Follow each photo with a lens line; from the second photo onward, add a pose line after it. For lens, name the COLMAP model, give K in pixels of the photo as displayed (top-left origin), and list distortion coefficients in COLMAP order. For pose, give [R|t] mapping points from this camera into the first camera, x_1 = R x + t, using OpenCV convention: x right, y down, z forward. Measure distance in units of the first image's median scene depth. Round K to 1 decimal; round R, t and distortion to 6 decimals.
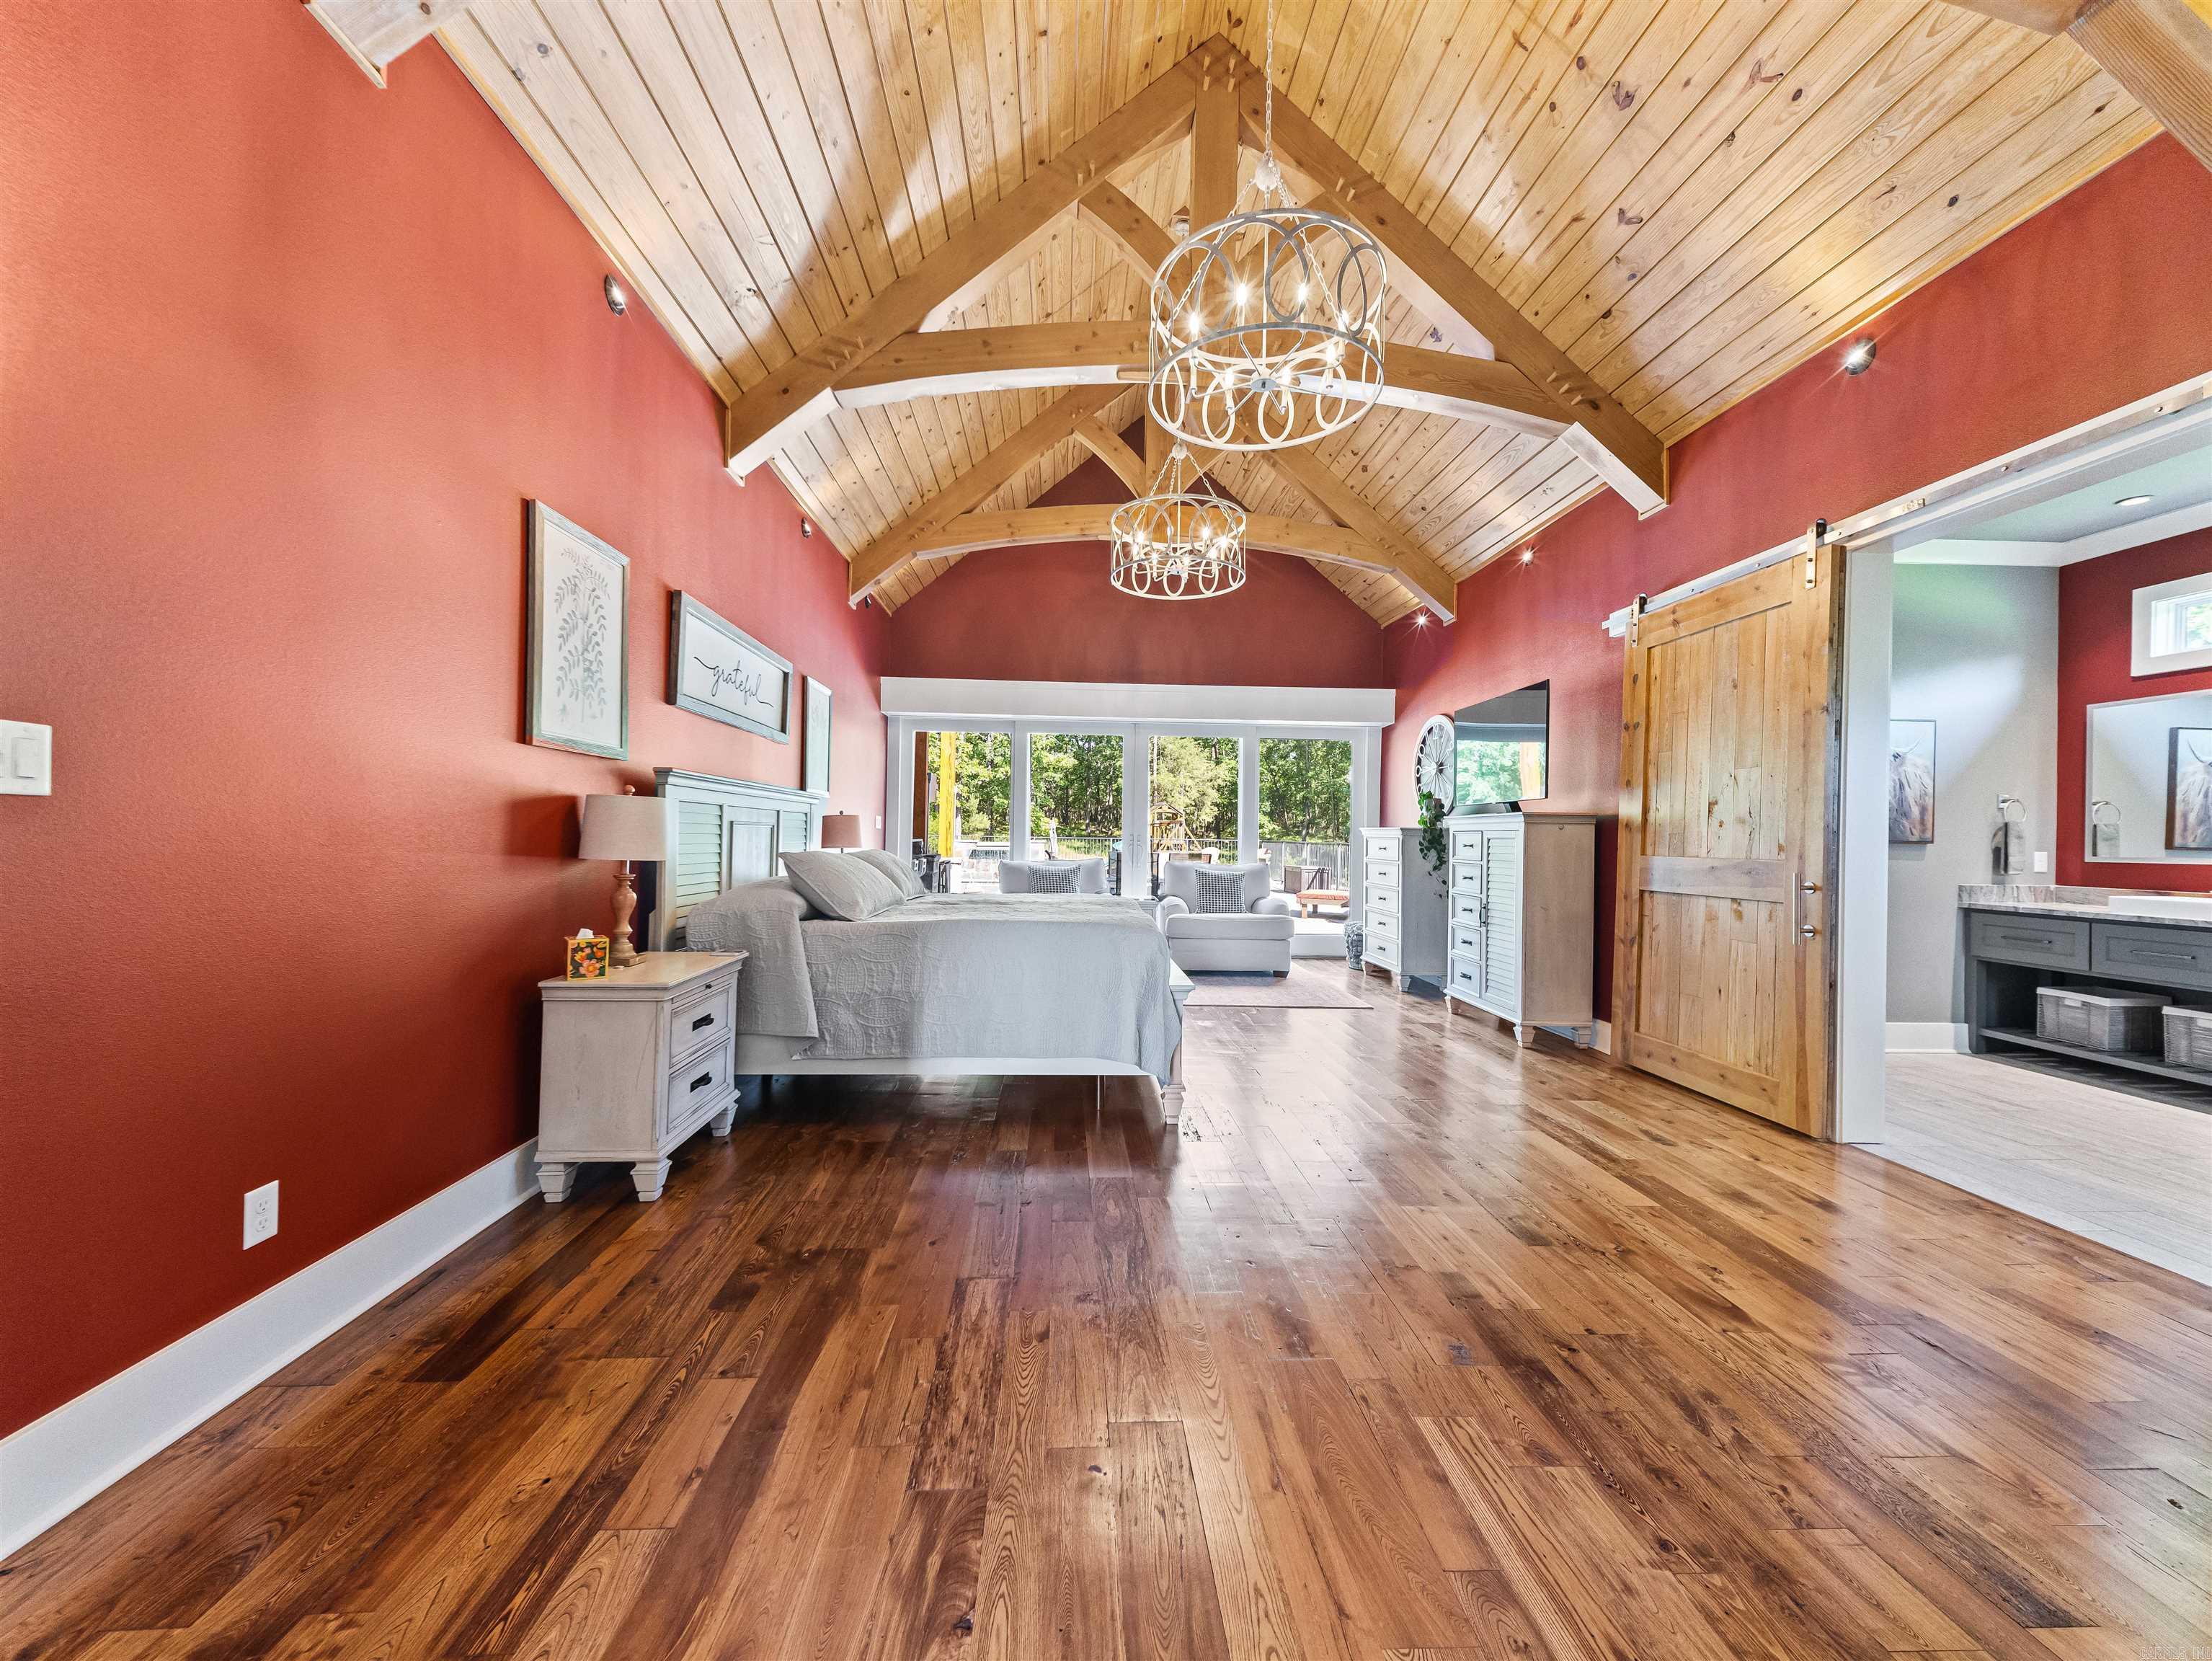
lens RADIAL K [[866.8, 0, 1117.5], [0, 866.8, 834.6], [0, 0, 1]] dist [0.009842, -0.000984]
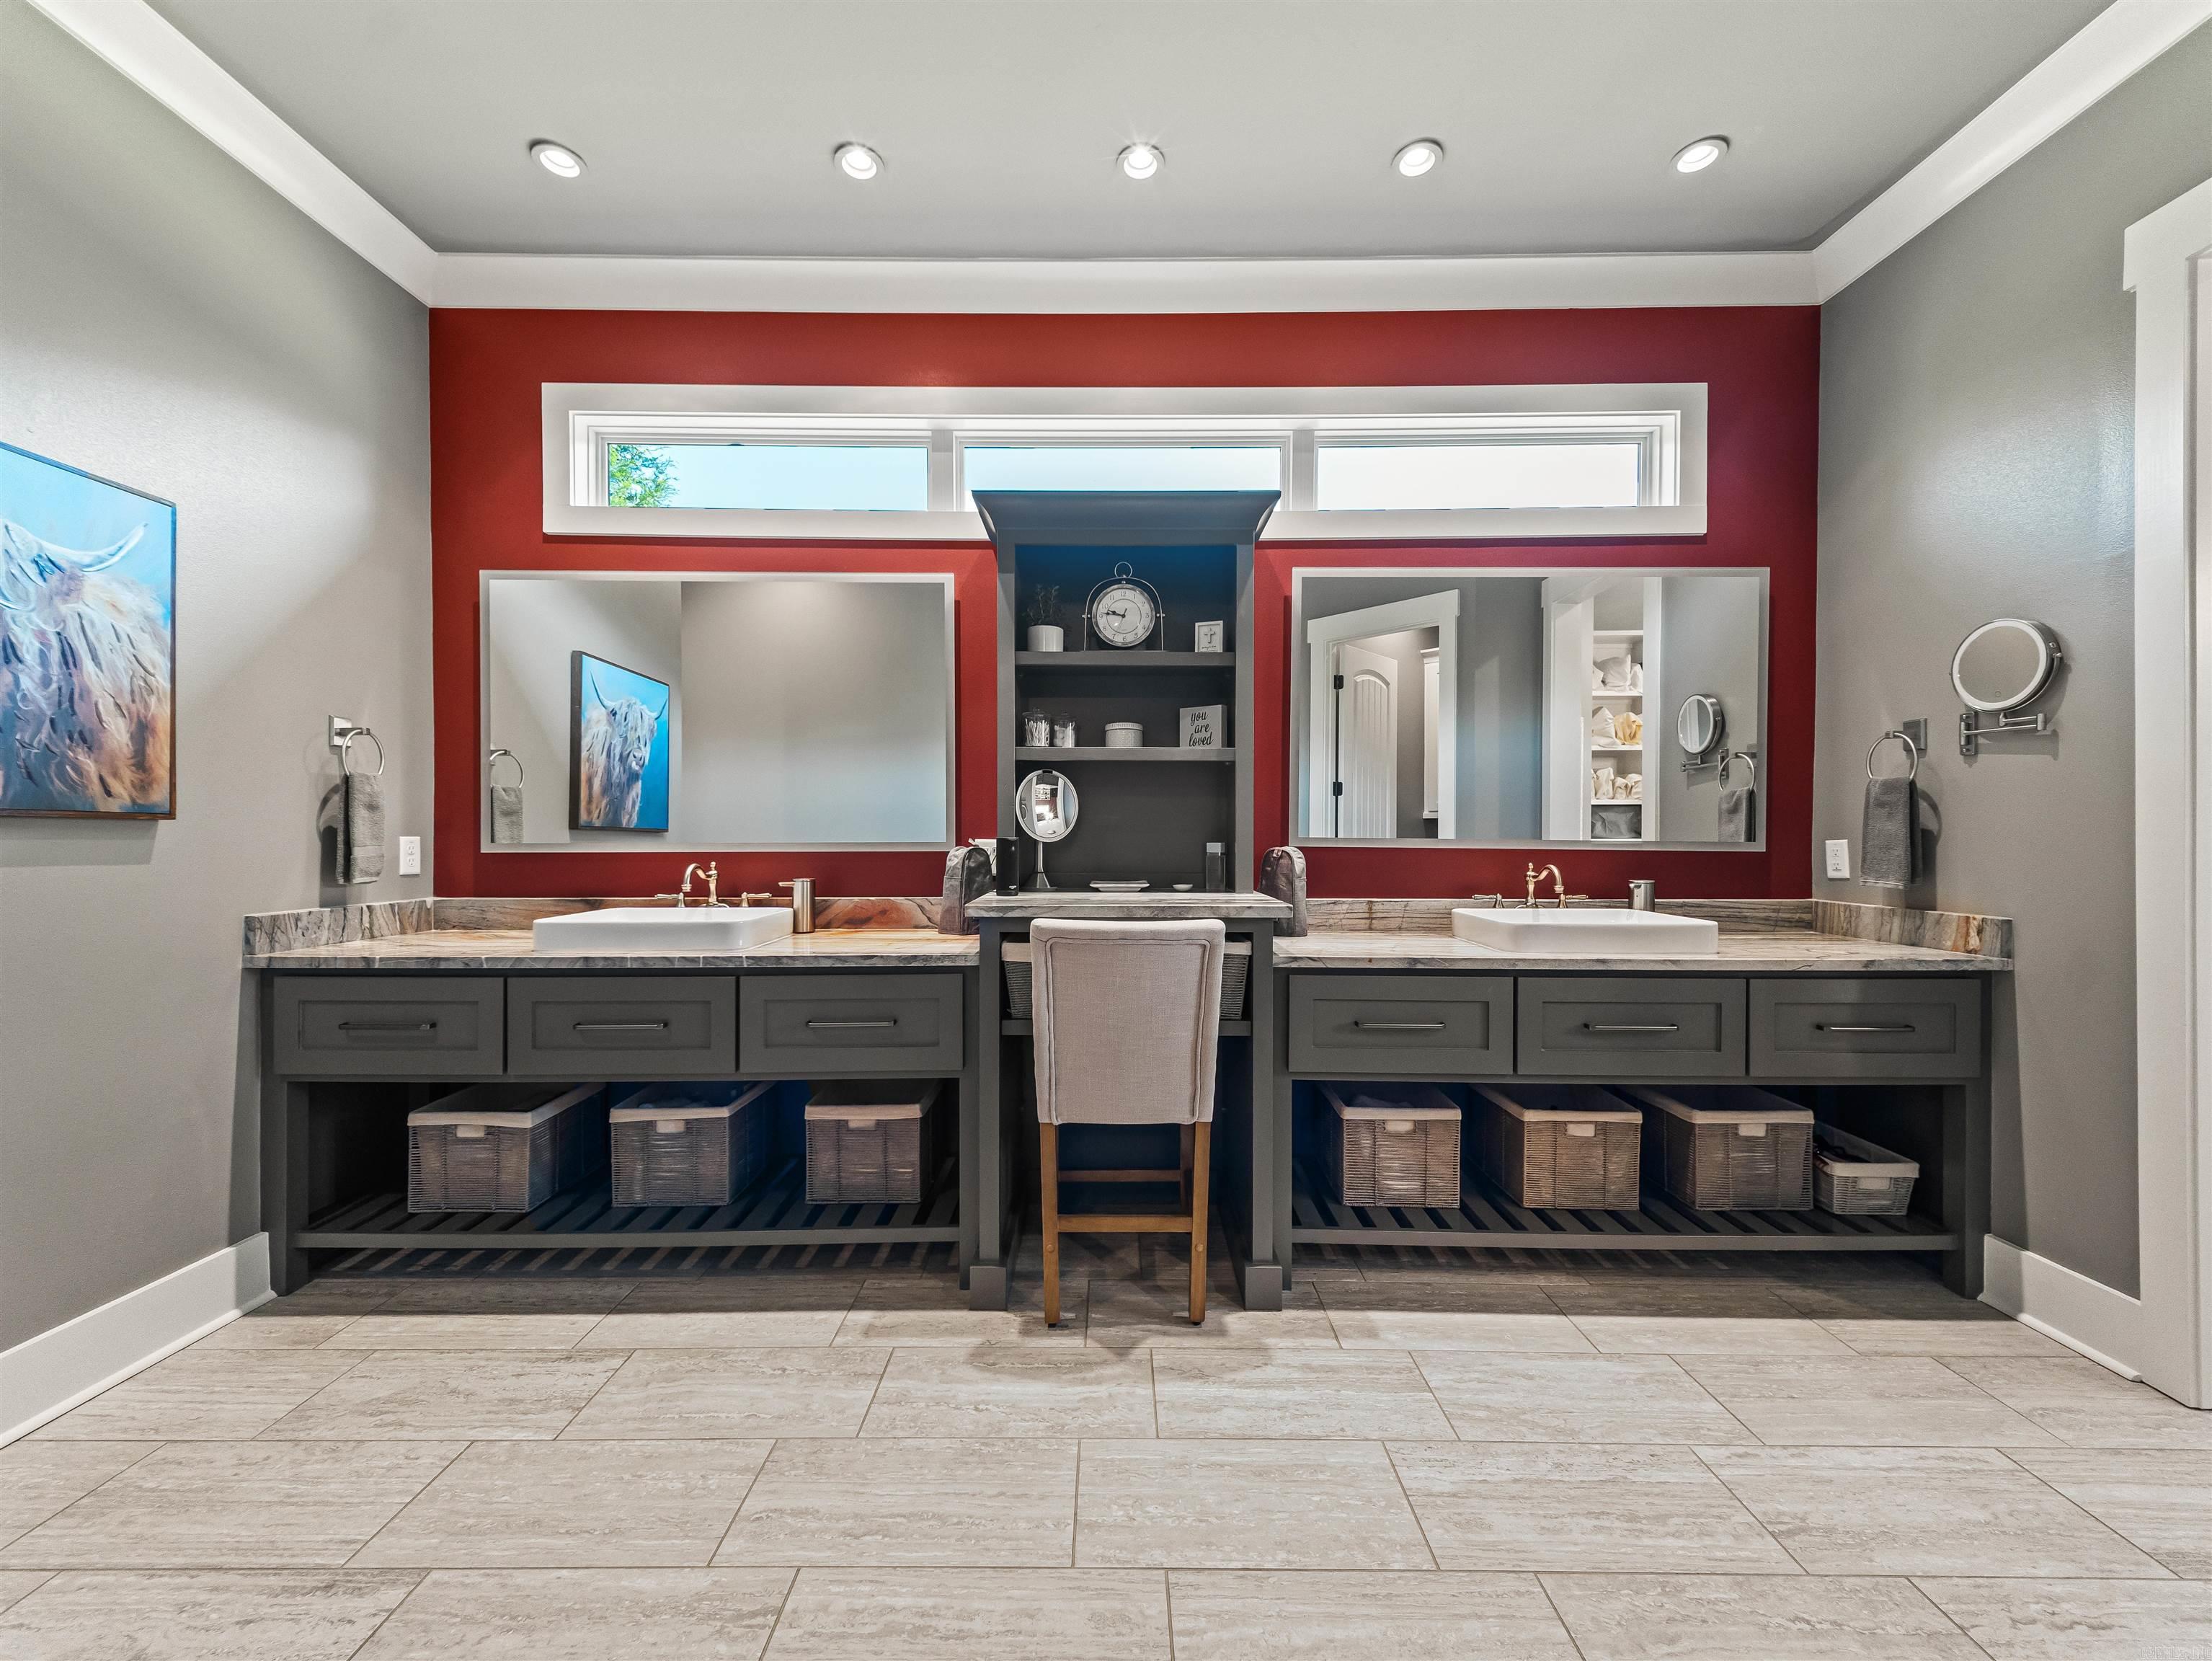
lens RADIAL K [[866.8, 0, 1117.0], [0, 866.8, 838.1], [0, 0, 1]] dist [0.009842, -0.000984]
pose [[0.061783, -0.015278, 0.997973, 0.567591], [-0.001451, 0.999880, 0.015397, 0.012337], [-0.998089, -0.002399, 0.061754, 0.552568]]
